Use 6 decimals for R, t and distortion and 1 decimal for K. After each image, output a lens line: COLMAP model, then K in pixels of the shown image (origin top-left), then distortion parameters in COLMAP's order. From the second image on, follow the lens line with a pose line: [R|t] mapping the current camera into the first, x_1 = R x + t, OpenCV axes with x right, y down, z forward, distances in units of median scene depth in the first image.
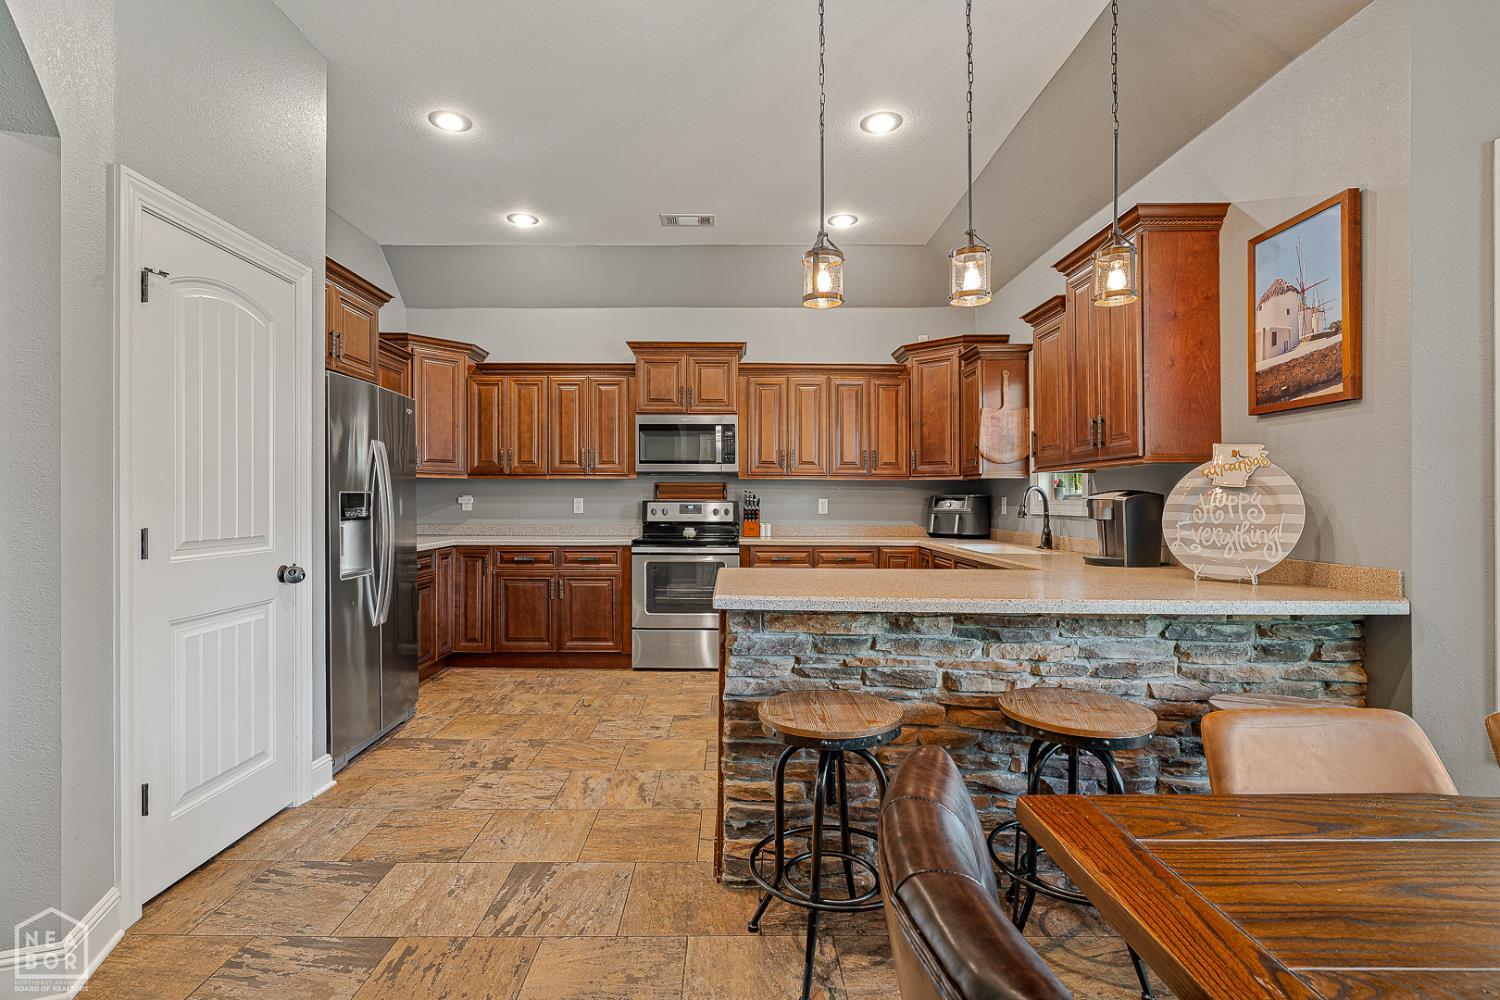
lens RADIAL K [[689.5, 0, 767.9], [0, 689.5, 501.6], [0, 0, 1]] dist [-0.003833, 0.002397]
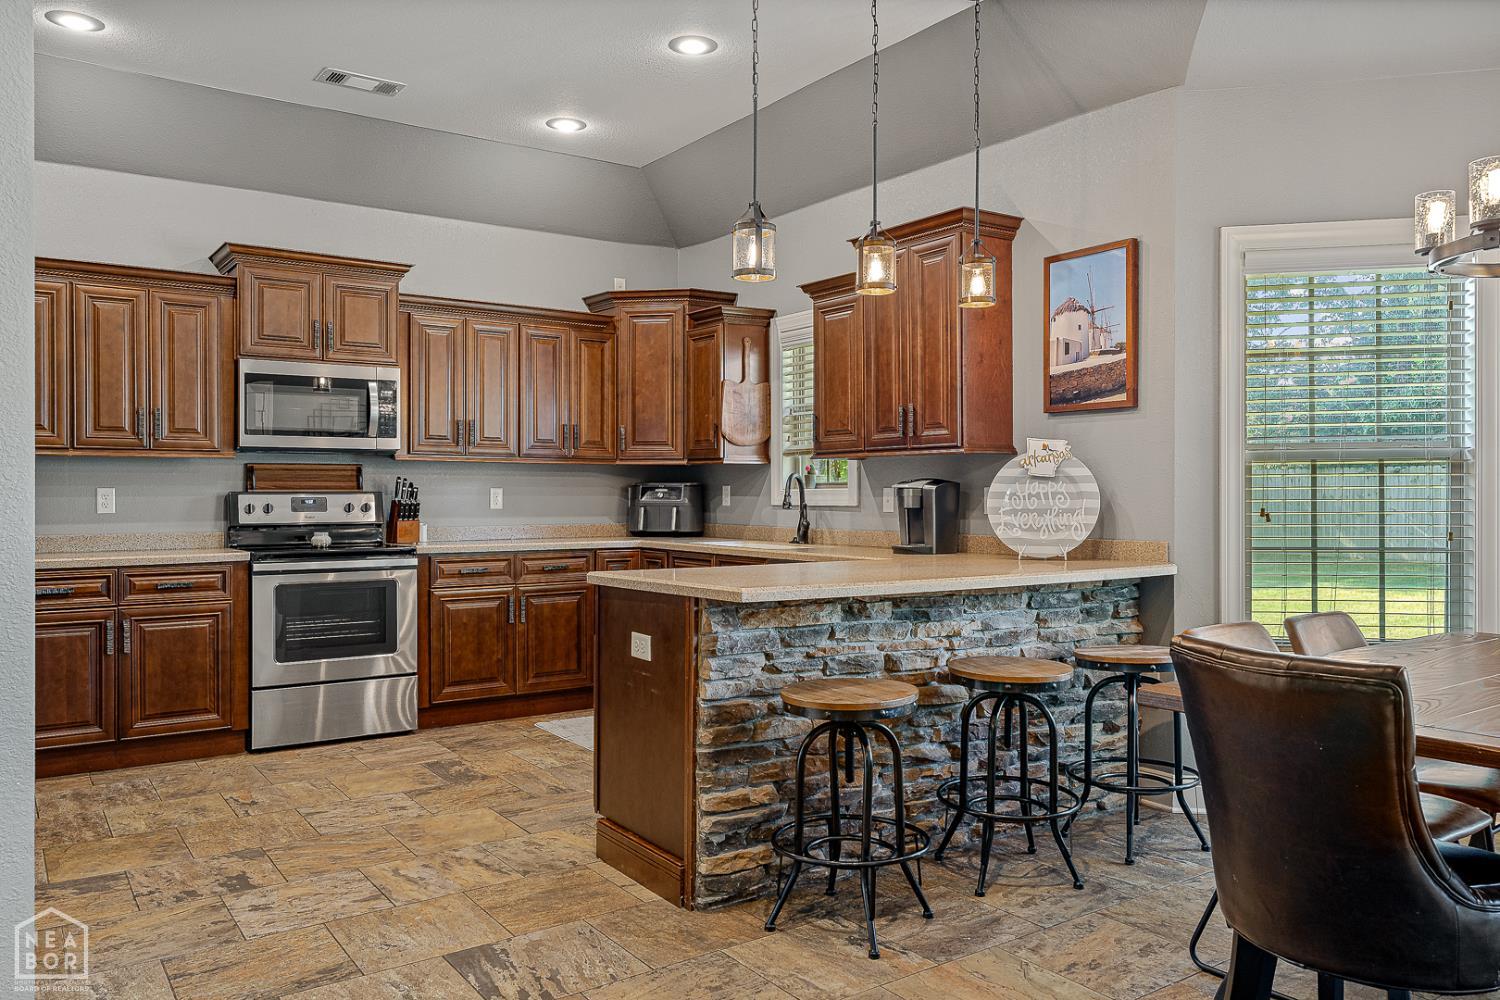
lens RADIAL K [[1106.5, 0, 738.0], [0, 1106.5, 502.9], [0, 0, 1]] dist [0.004424, 0.002176]
pose [[0.820424, -0.009744, 0.571673, -0.777766], [0.004929, 0.999938, 0.009970, 0.001602], [-0.571734, -0.005362, 0.820421, -0.209122]]
